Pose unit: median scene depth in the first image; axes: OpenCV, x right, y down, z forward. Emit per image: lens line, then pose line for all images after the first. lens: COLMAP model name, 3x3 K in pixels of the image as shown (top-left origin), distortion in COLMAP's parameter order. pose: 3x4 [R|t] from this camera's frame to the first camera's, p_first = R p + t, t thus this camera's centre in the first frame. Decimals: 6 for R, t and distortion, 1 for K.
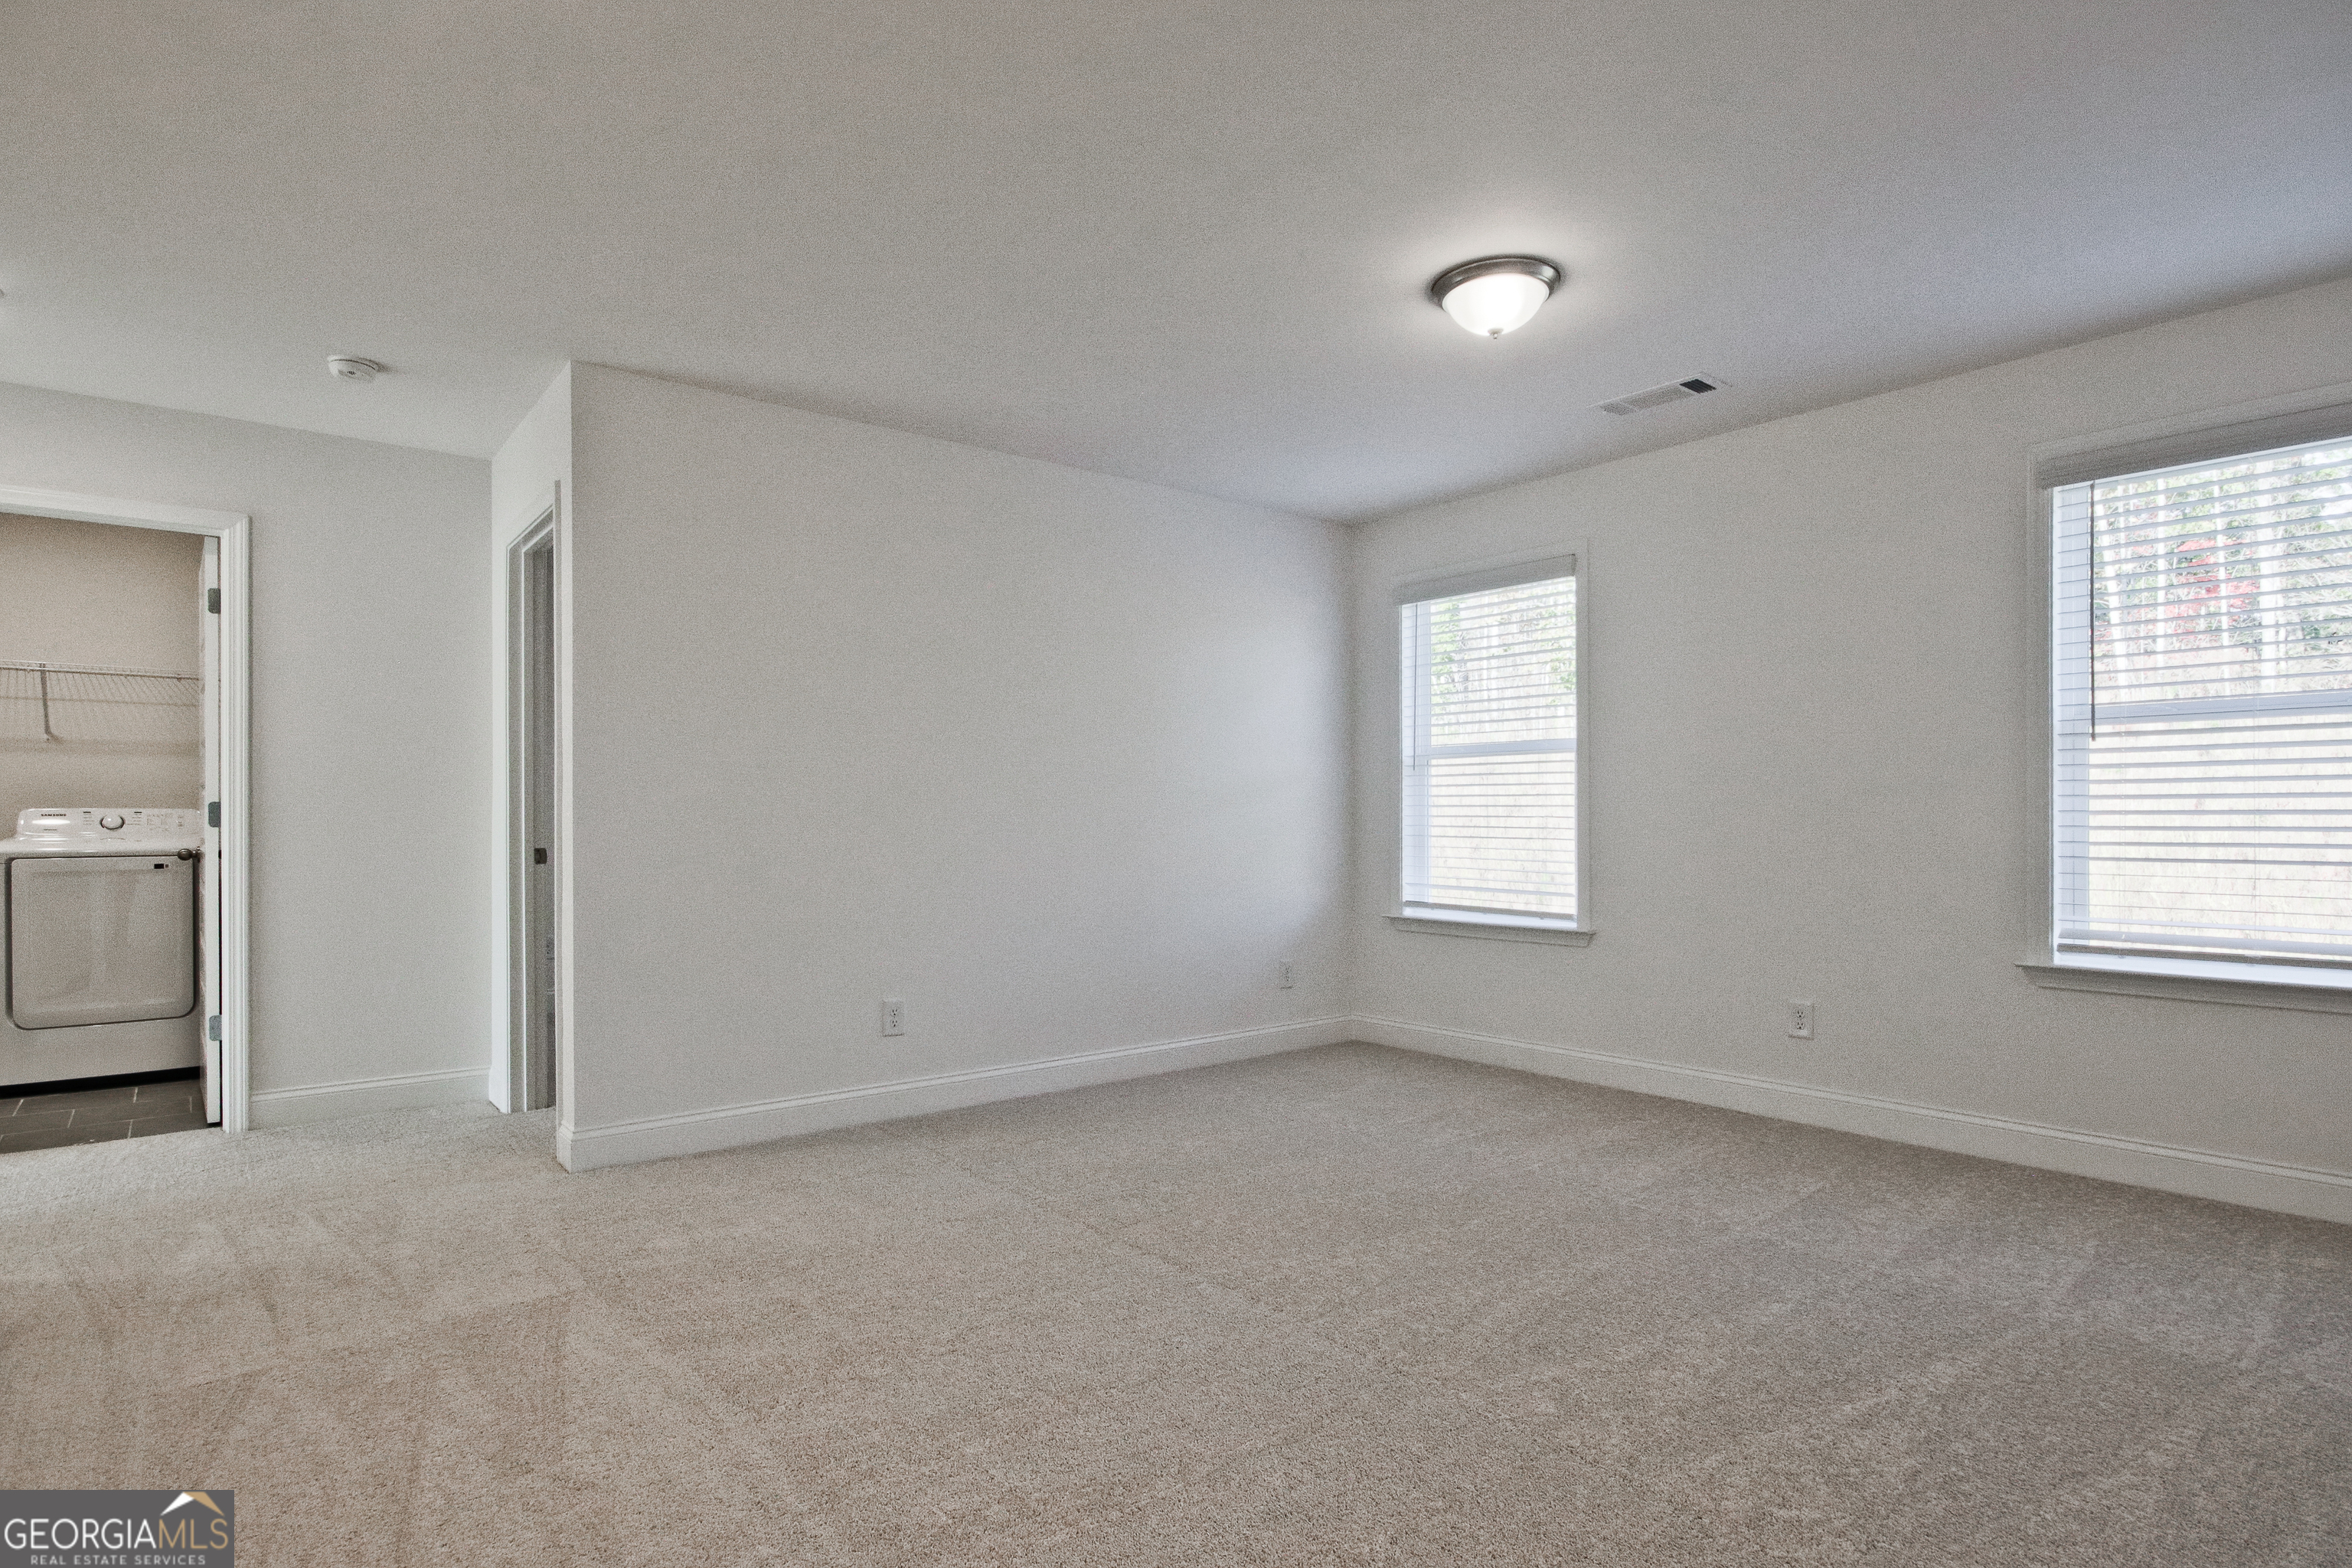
lens RADIAL K [[1218.4, 0, 1154.3], [0, 1218.4, 808.7], [0, 0, 1]] dist [-0.003542, -0.000485]
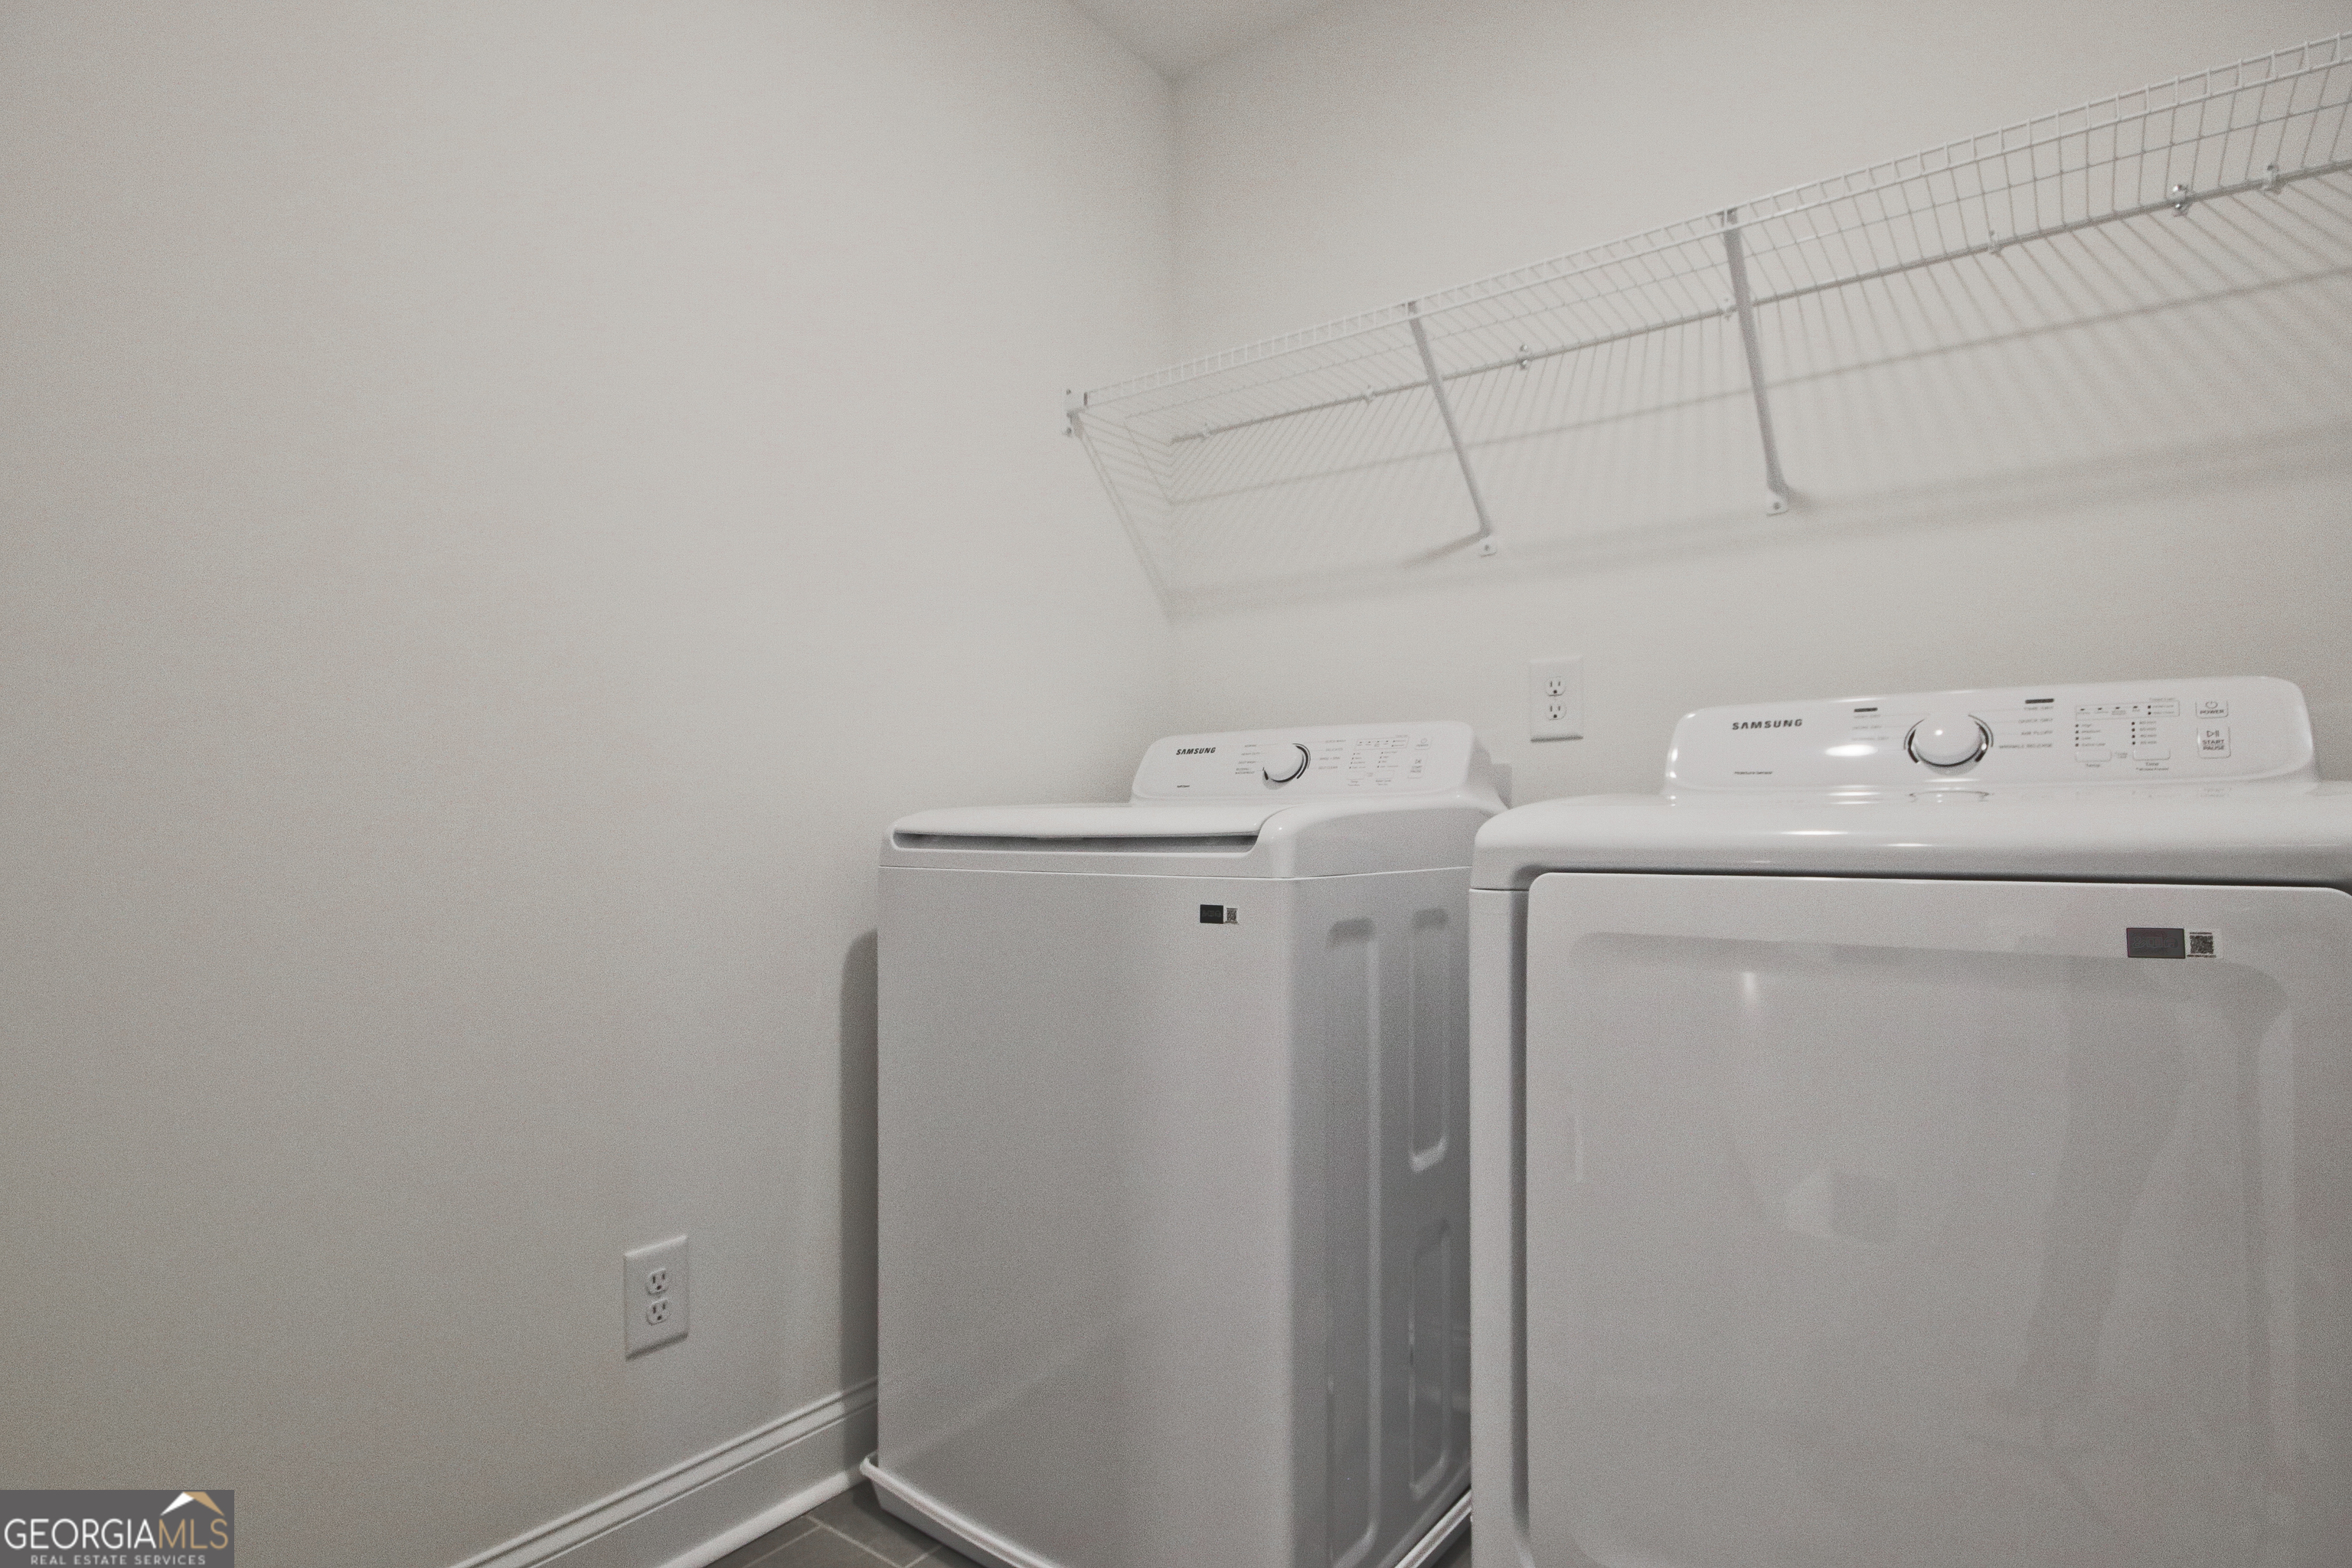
lens RADIAL K [[1218.4, 0, 1154.3], [0, 1218.4, 808.7], [0, 0, 1]] dist [-0.003542, -0.000485]
pose [[0.246070, -0.007201, -0.969225, -0.637823], [0.003959, 0.999972, -0.006424, 0.026749], [0.969244, -0.002257, 0.246092, 0.760526]]
